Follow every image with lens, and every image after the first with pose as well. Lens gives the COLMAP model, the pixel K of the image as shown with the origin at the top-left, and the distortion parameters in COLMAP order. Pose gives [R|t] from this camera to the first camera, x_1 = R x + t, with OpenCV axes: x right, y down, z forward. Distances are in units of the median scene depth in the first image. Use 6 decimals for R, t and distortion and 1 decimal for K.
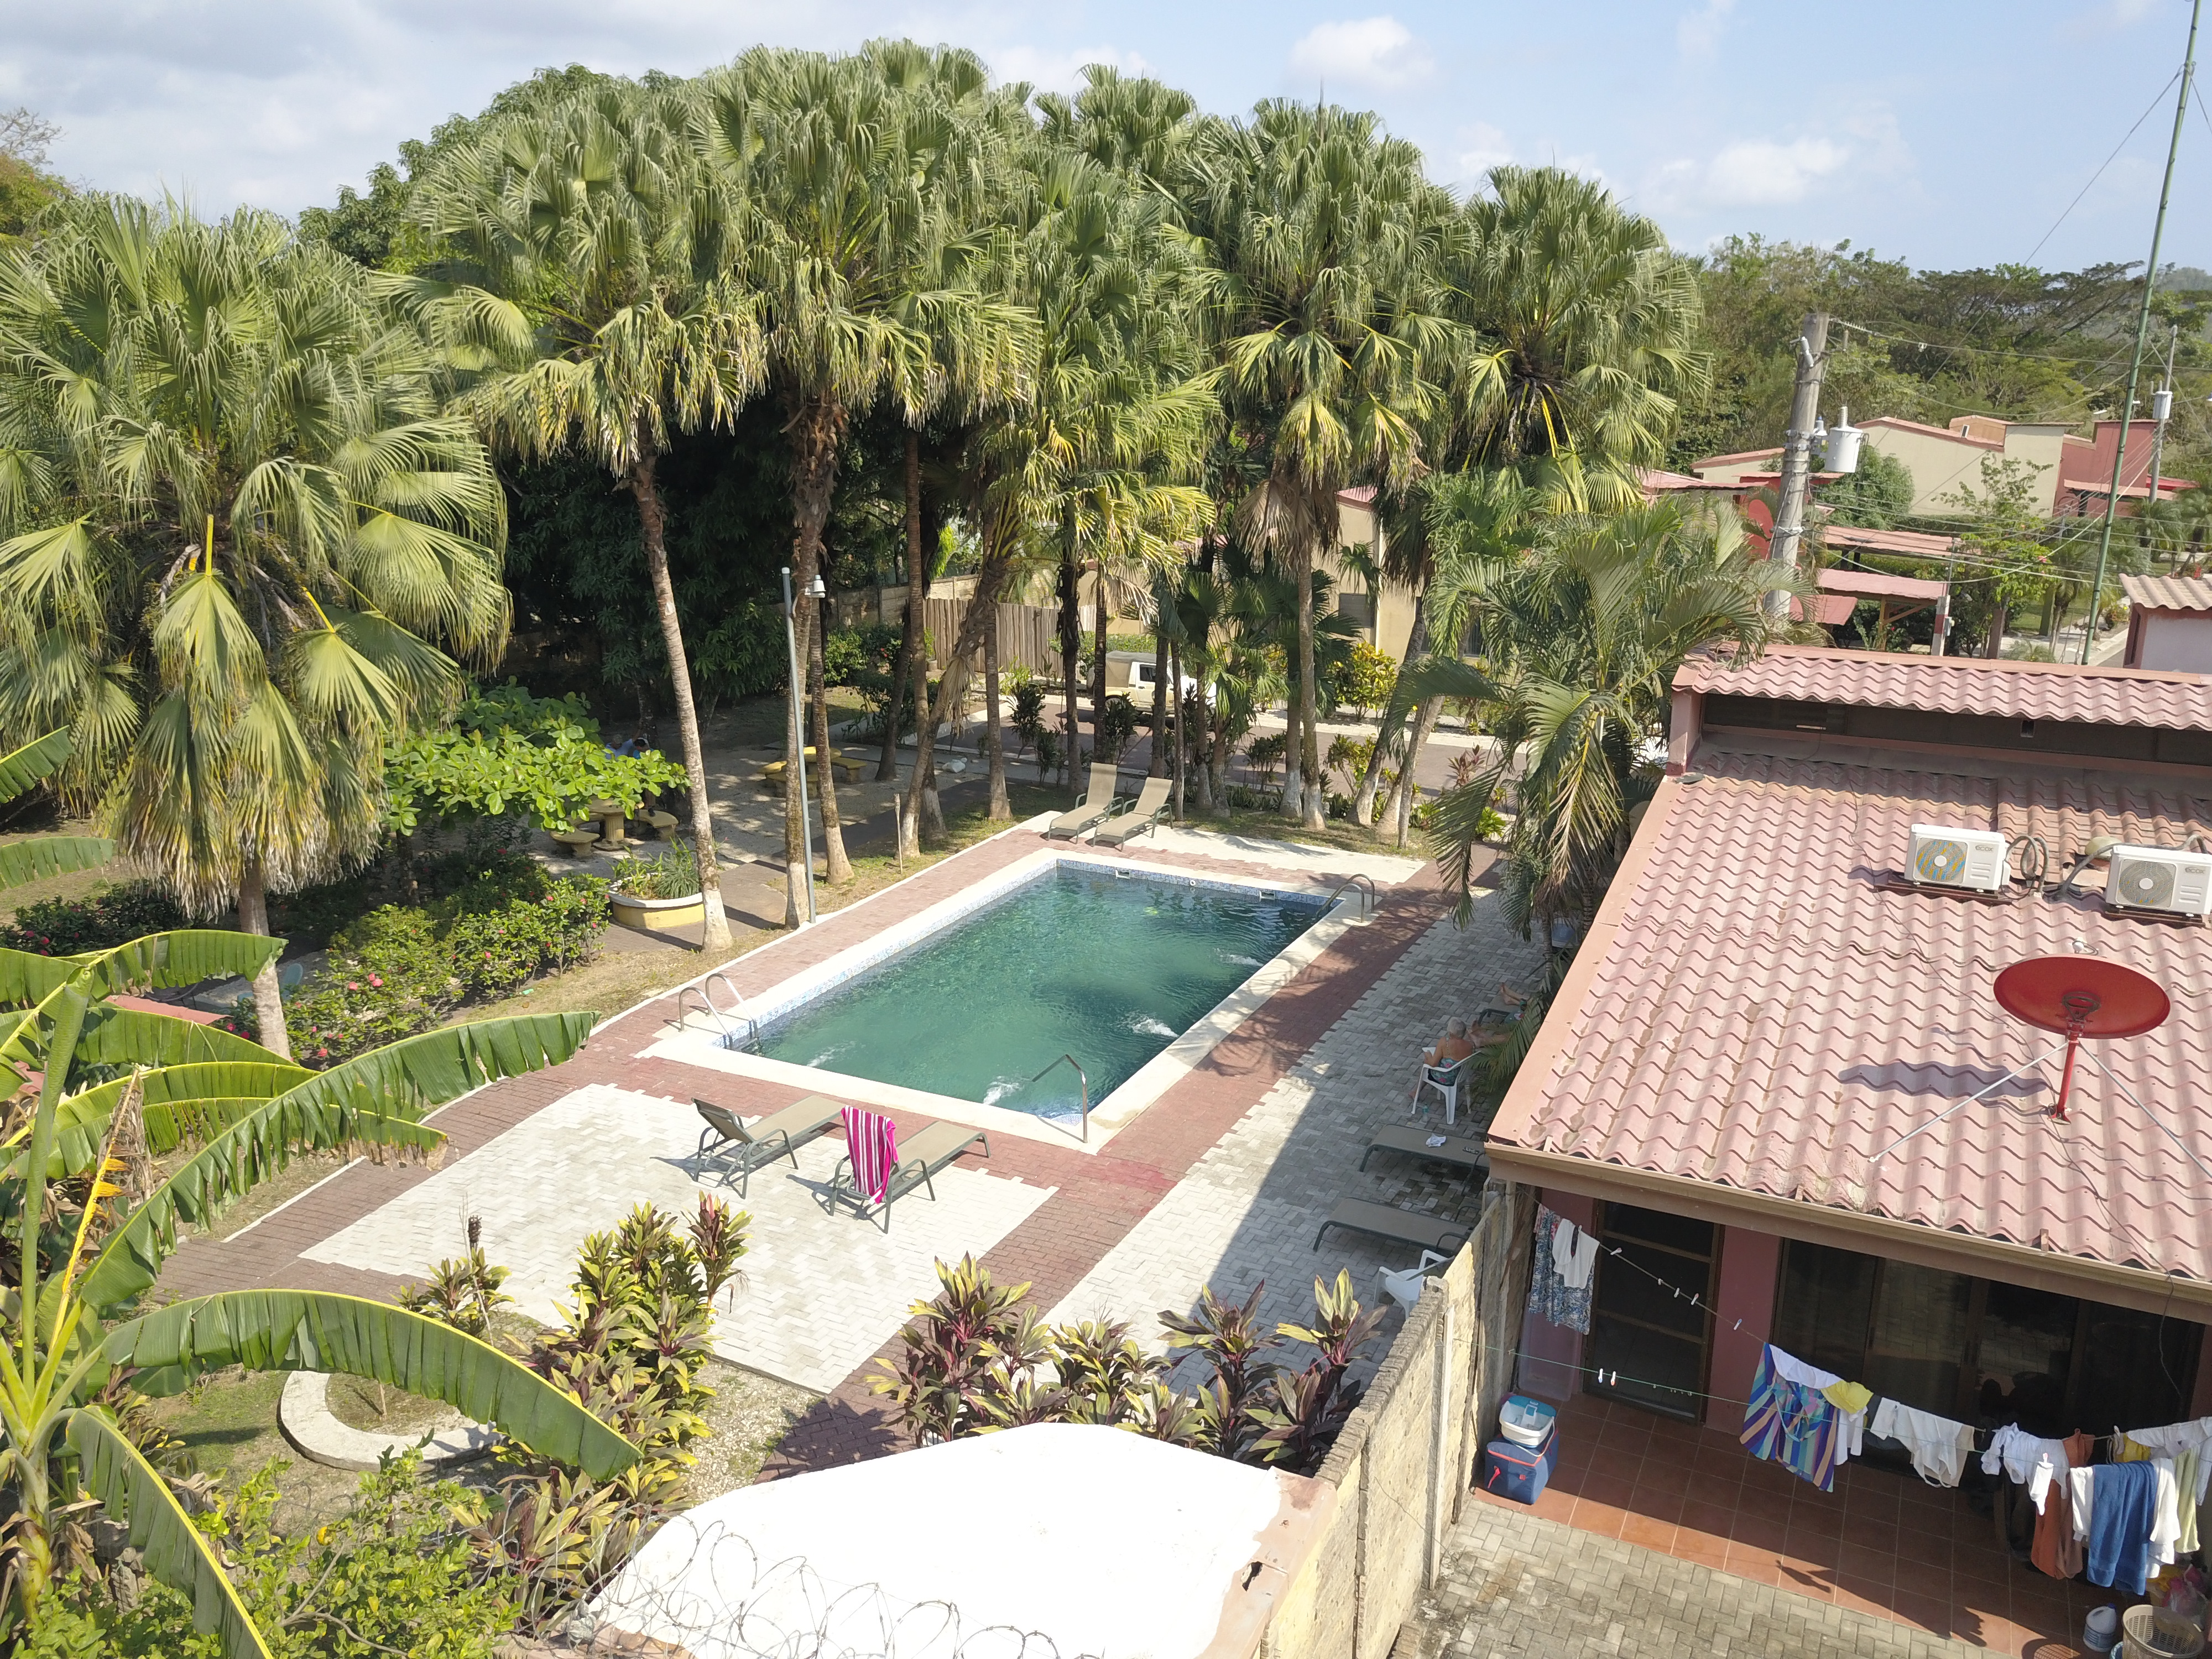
lens RADIAL K [[1664.6, 0, 1106.0], [0, 1664.6, 829.5], [0, 0, 1]] dist [0.101350, -0.407045]
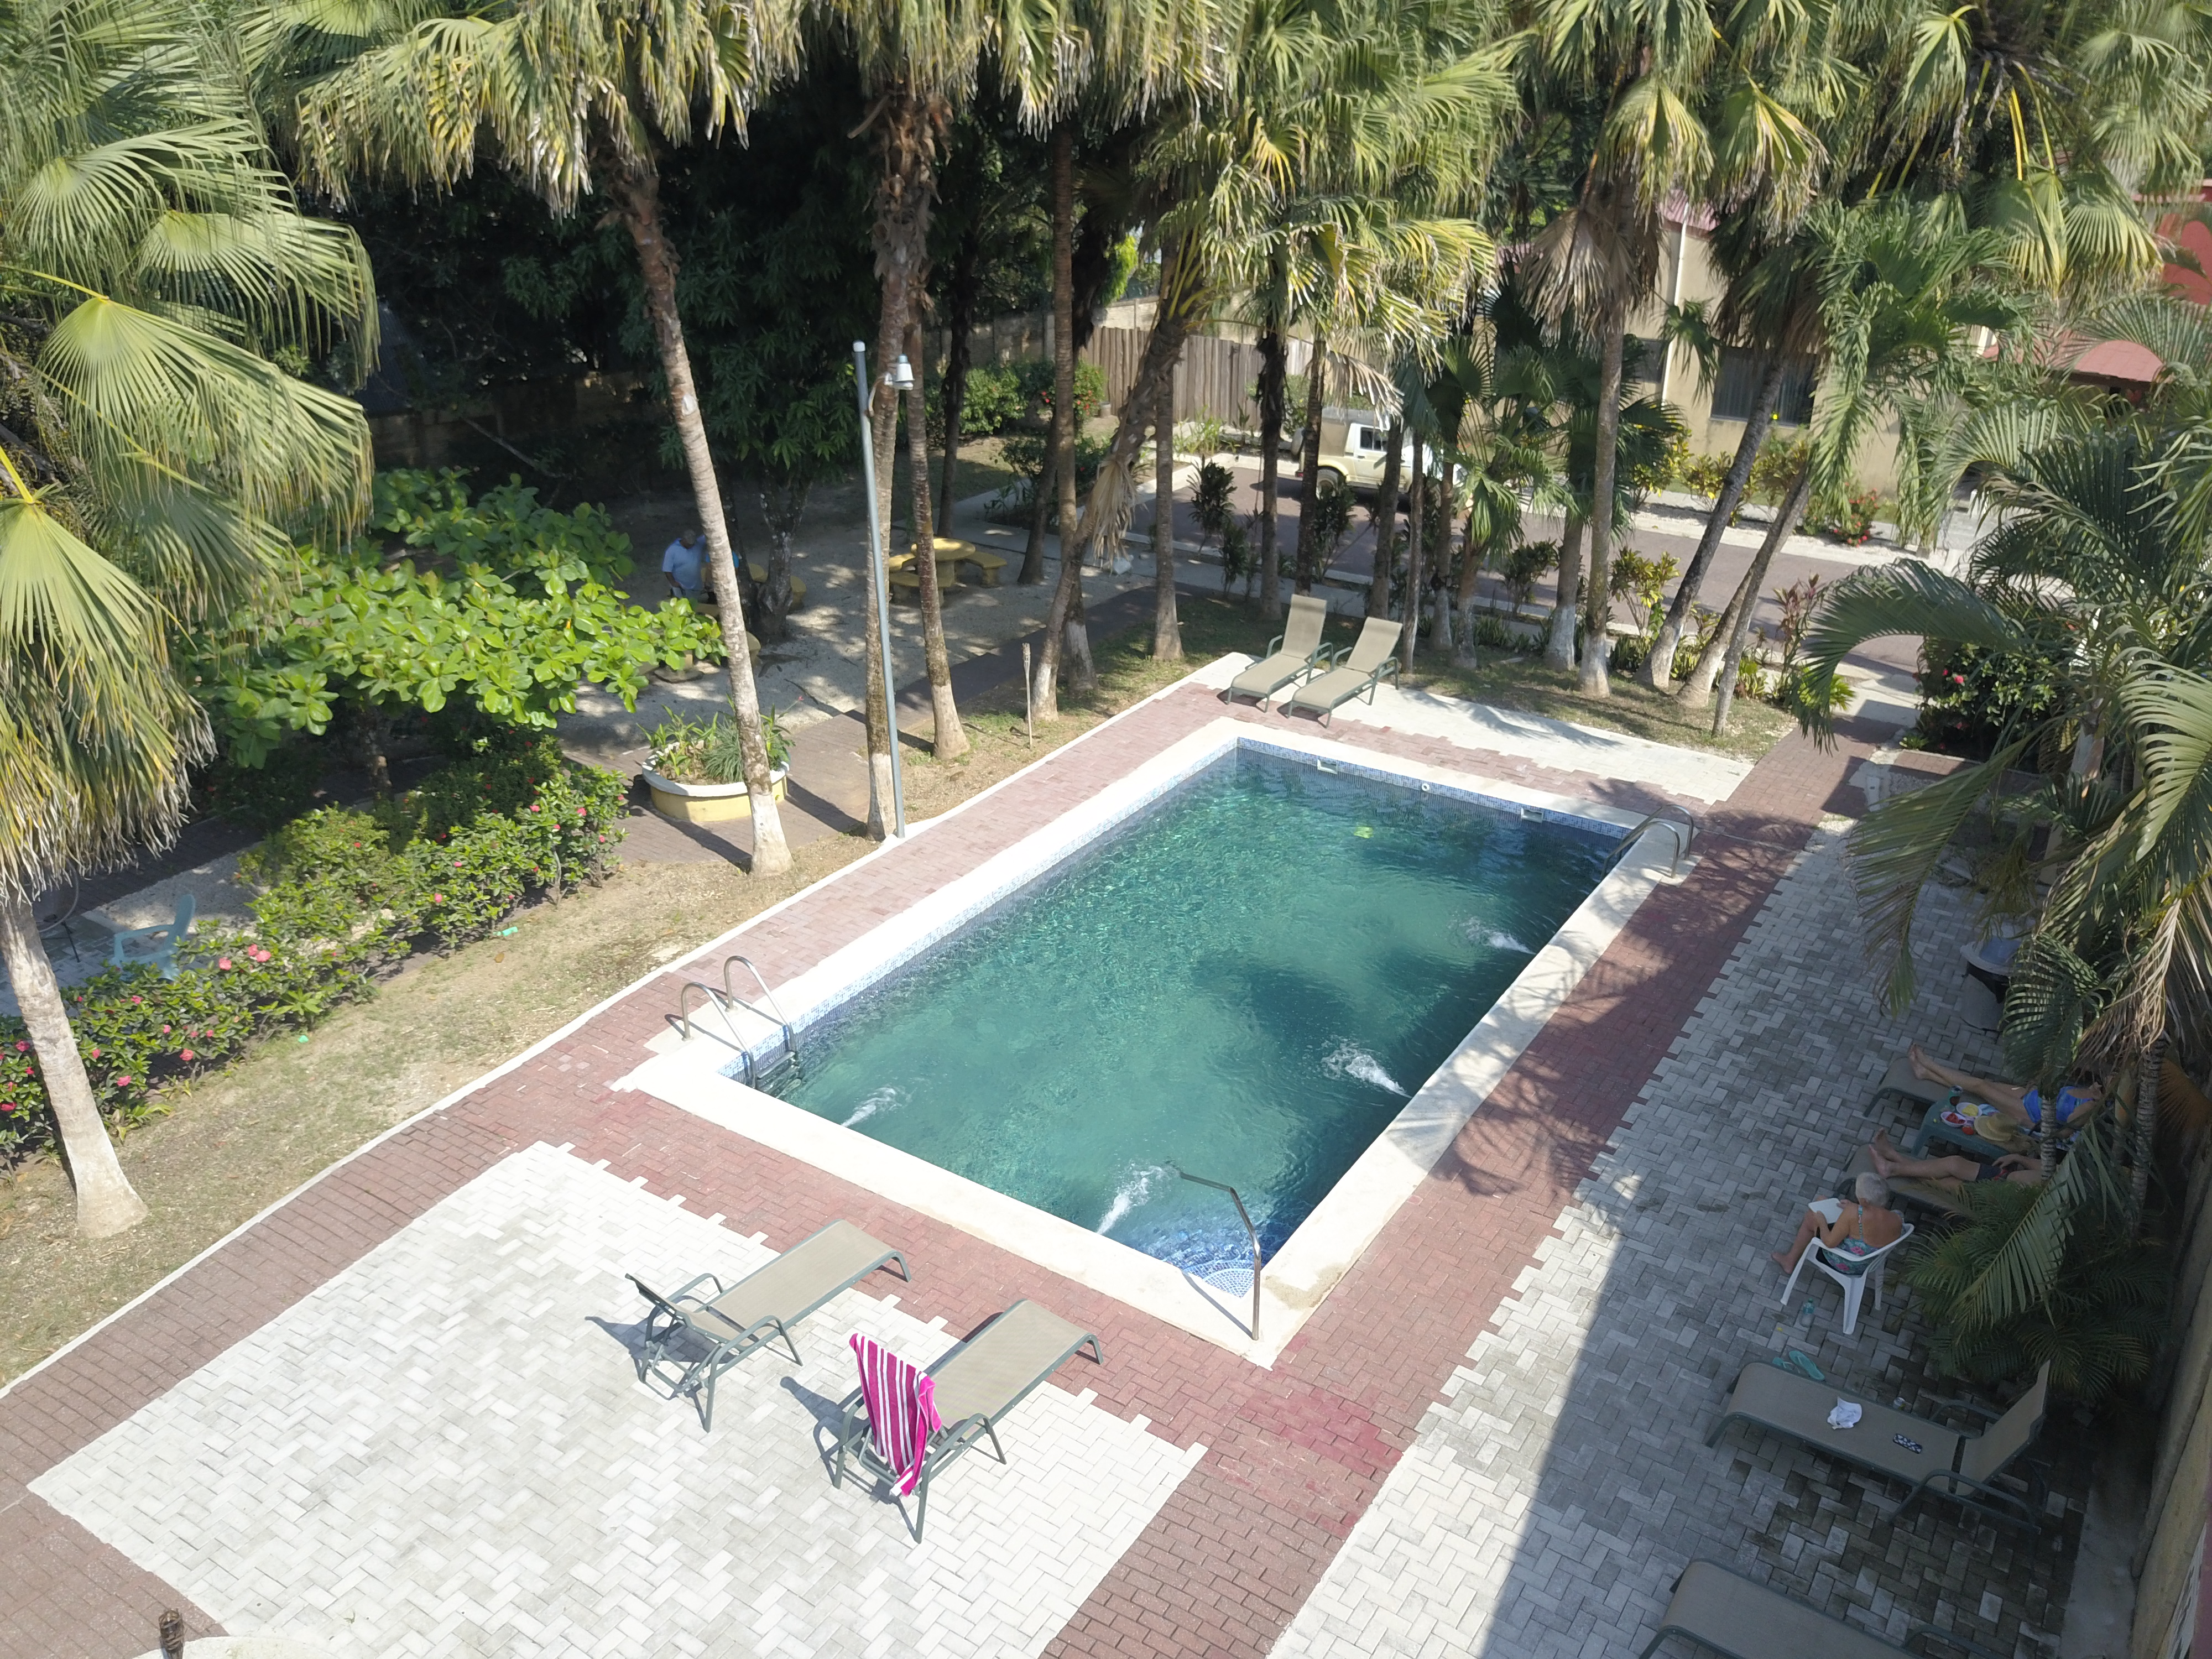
lens RADIAL K [[1735.7, 0, 1106.0], [0, 1735.7, 829.5], [0, 0, 1]] dist [-0.002771, -0.002804]
pose [[0.993190, 0.050277, -0.105100, -0.006536], [-0.032609, 0.986001, 0.163520, -0.077676], [0.111850, -0.158980, 0.980926, 0.277432]]
